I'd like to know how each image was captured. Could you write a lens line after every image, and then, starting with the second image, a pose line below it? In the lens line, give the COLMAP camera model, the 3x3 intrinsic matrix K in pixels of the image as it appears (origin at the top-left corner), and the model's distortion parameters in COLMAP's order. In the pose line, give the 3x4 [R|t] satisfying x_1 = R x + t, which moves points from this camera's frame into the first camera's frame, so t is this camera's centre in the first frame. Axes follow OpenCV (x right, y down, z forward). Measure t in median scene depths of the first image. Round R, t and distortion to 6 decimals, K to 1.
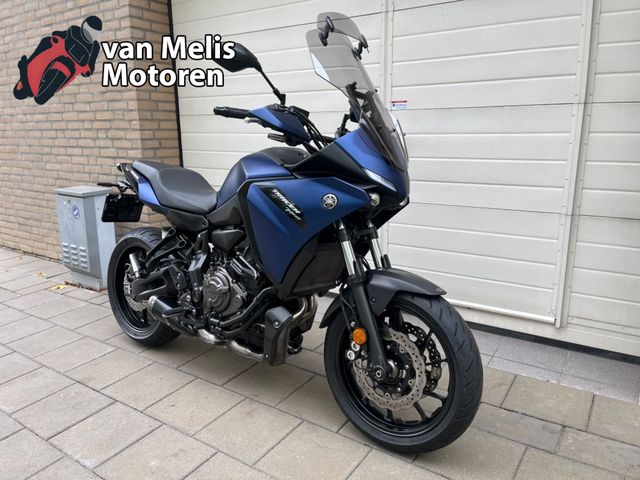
lens RADIAL K [[479.4, 0, 325.1], [0, 479.4, 243.1], [0, 0, 1]] dist [0.011058, 0.001784]
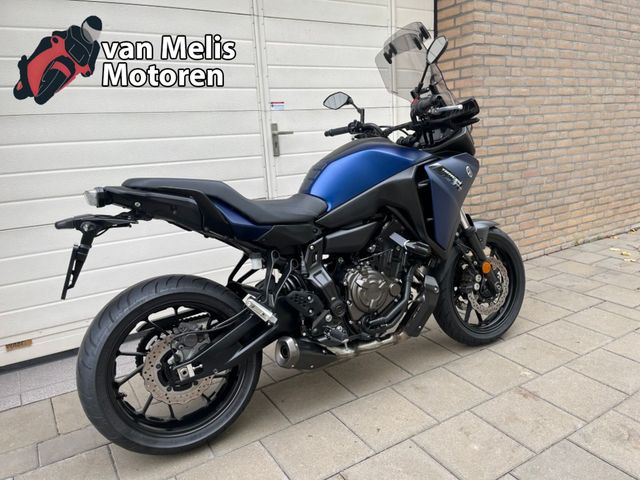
lens RADIAL K [[479.4, 0, 325.1], [0, 479.4, 243.1], [0, 0, 1]] dist [0.011058, 0.001784]
pose [[0.416752, -0.222721, 0.881313, -1.224145], [0.256091, 0.959017, 0.121259, -0.145705], [-0.872202, 0.175161, 0.456709, 0.712360]]
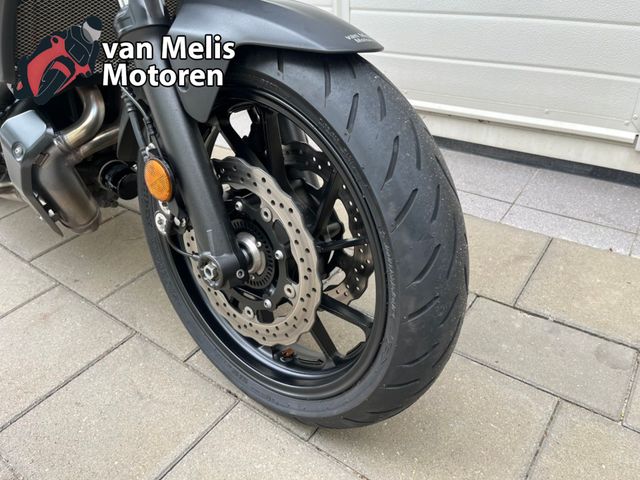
lens RADIAL K [[479.4, 0, 325.1], [0, 479.4, 243.1], [0, 0, 1]] dist [0.011058, 0.001784]
pose [[0.998297, -0.007105, -0.057903, 0.212099], [0.026429, 0.939936, 0.340325, 0.105836], [0.052007, -0.341276, 0.938523, 0.581377]]
